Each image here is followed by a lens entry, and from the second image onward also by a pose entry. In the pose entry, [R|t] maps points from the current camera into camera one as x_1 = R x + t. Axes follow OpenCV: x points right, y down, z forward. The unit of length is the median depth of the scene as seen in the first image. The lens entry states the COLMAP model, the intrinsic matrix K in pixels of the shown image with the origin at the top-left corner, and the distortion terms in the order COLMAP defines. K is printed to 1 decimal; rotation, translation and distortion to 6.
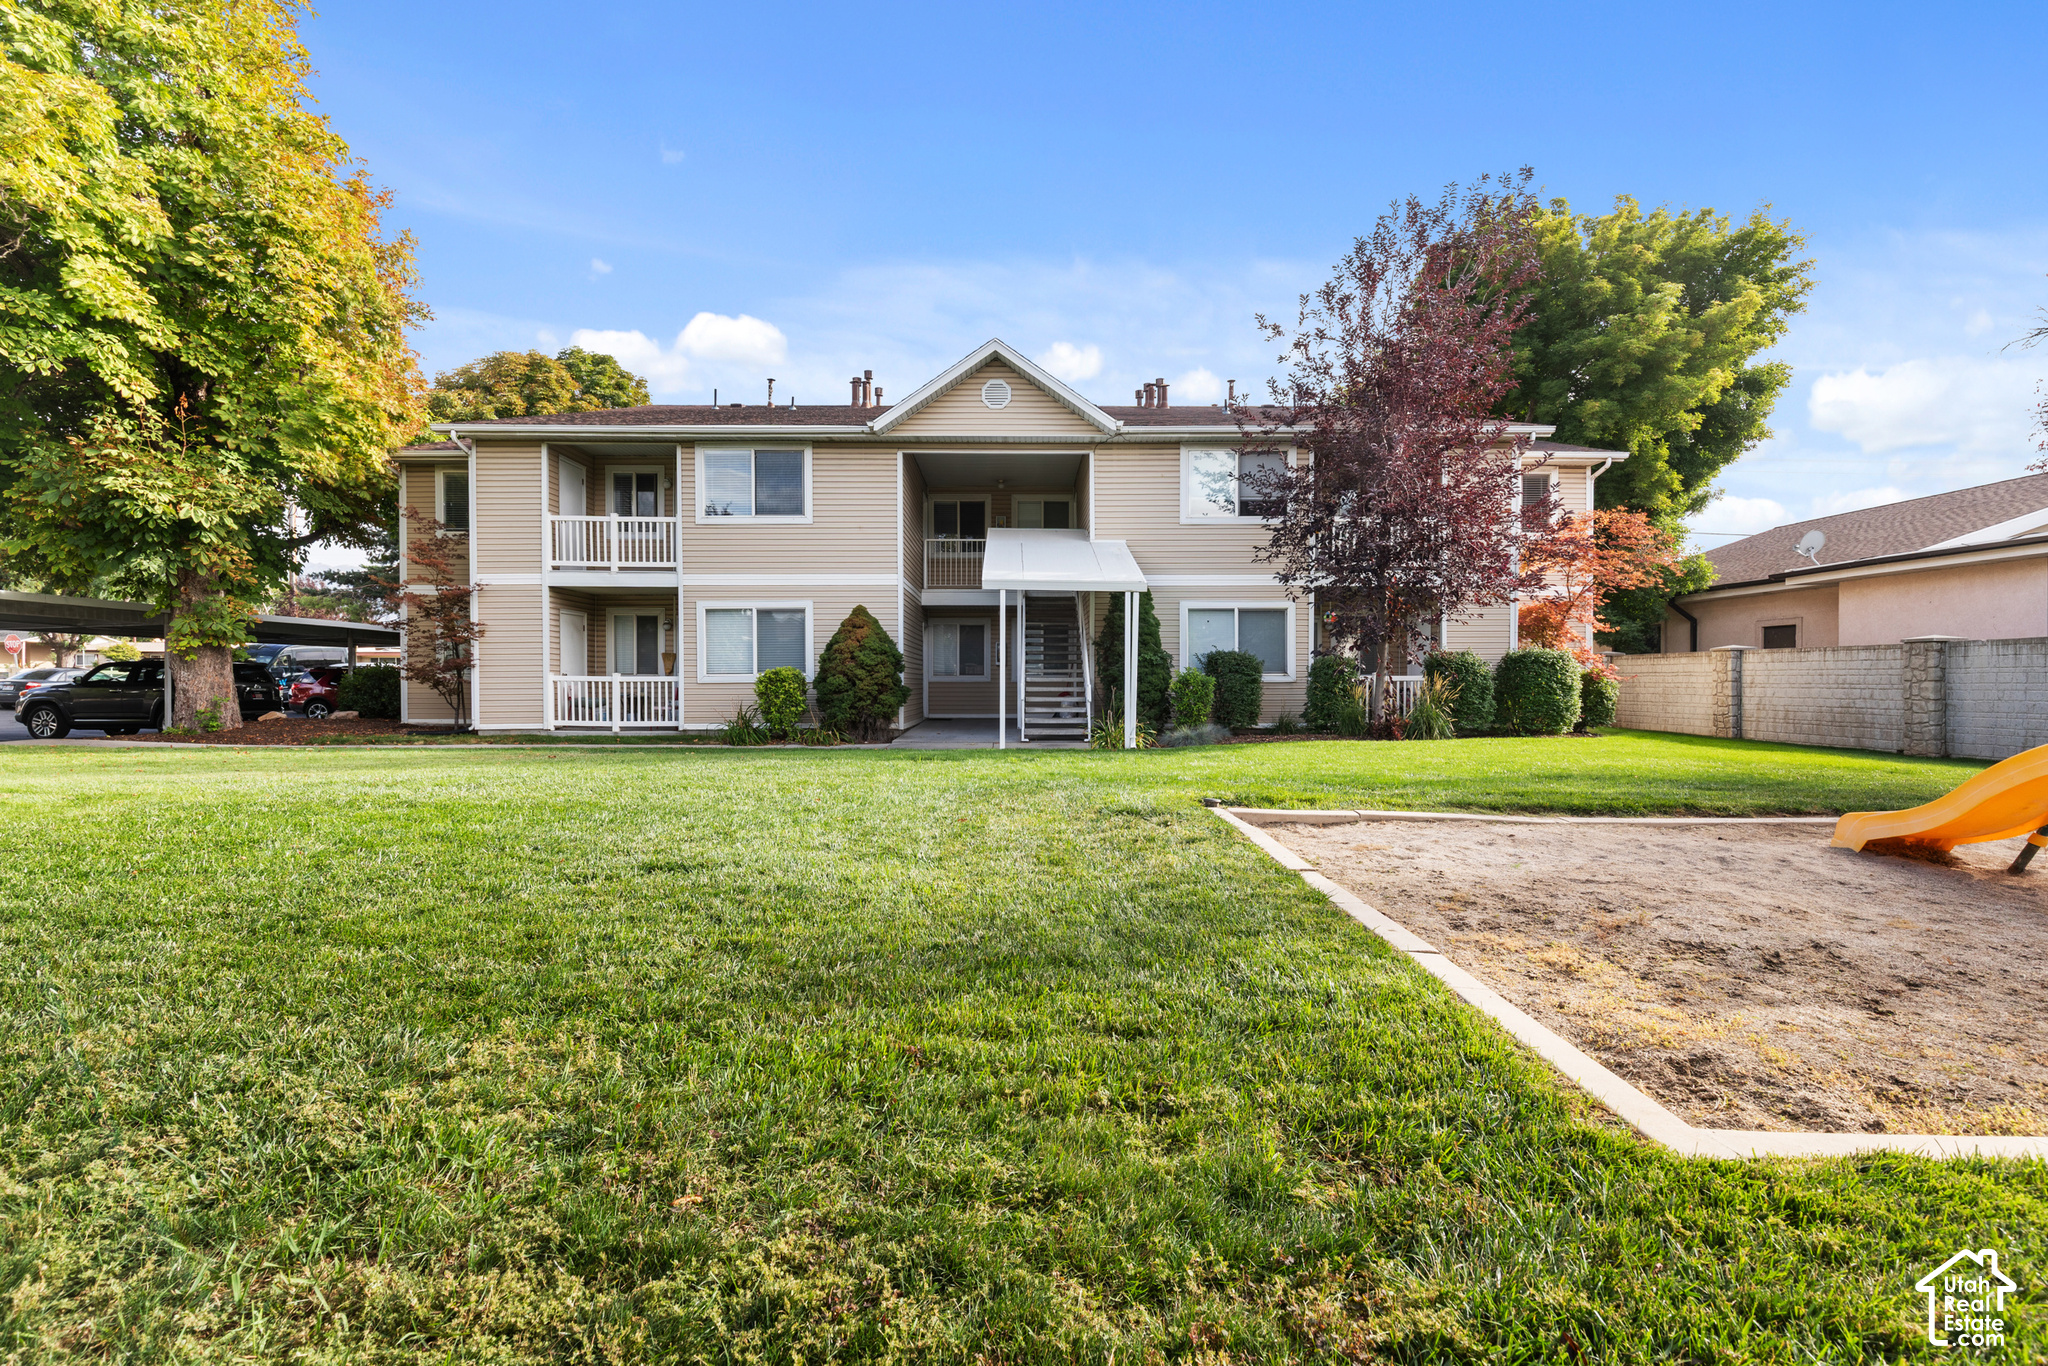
lens RADIAL K [[935.4, 0, 1023.6], [0, 935.4, 694.4], [0, 0, 1]] dist [0.000455, 0.000011]
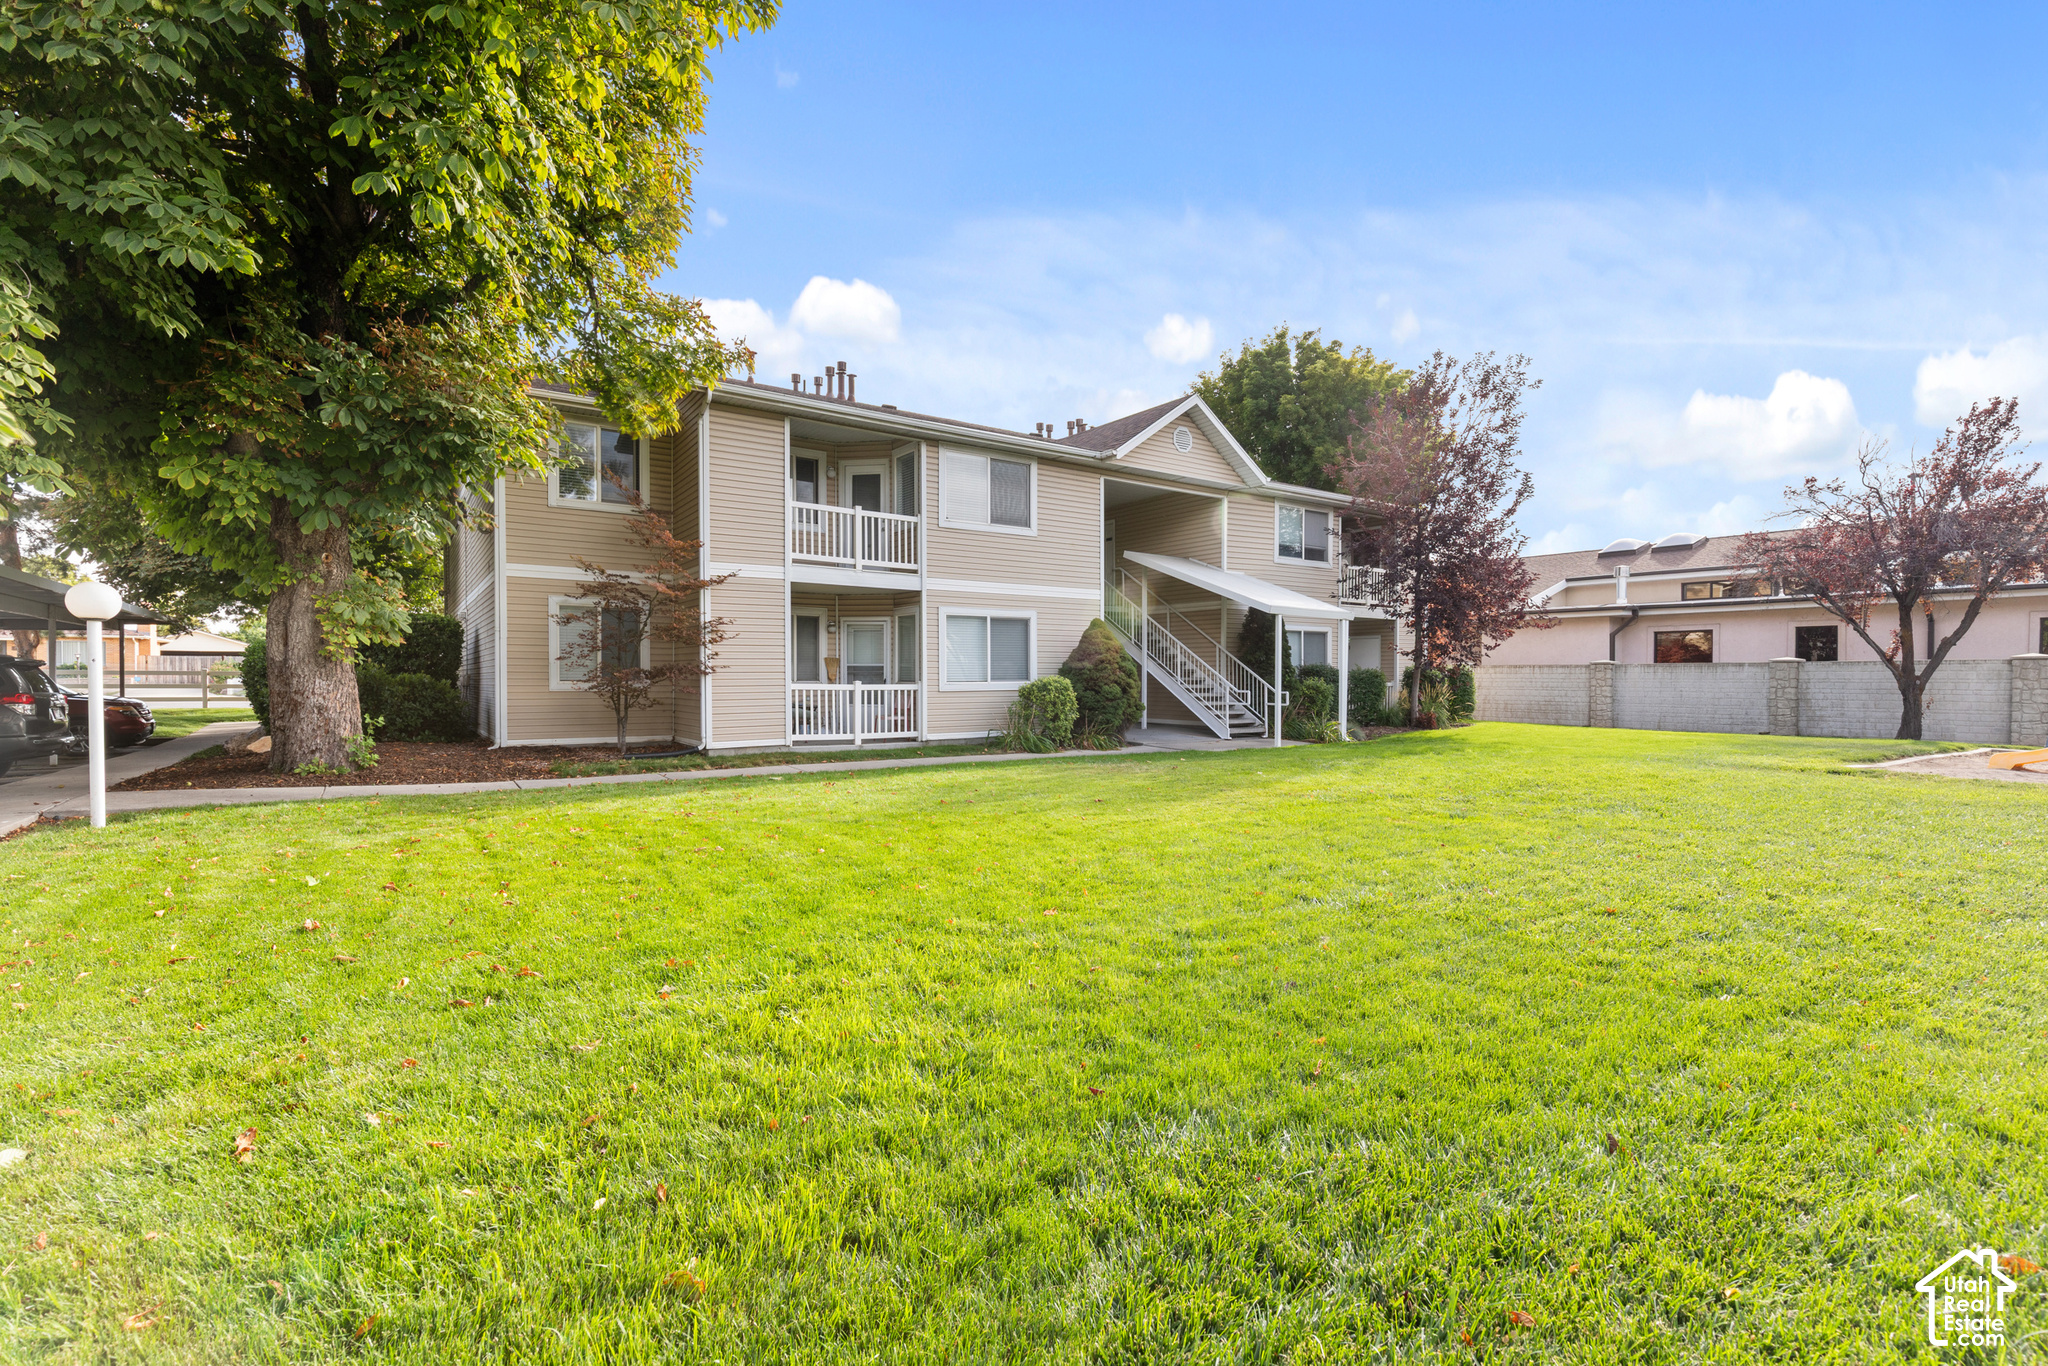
lens RADIAL K [[935.4, 0, 1022.9], [0, 935.4, 681.4], [0, 0, 1]] dist [0.000455, 0.000011]
pose [[0.830623, 0.000077, 0.556835, -0.814590], [0.005412, 0.999952, -0.008211, -0.014018], [-0.556809, 0.009834, 0.830582, 0.151397]]
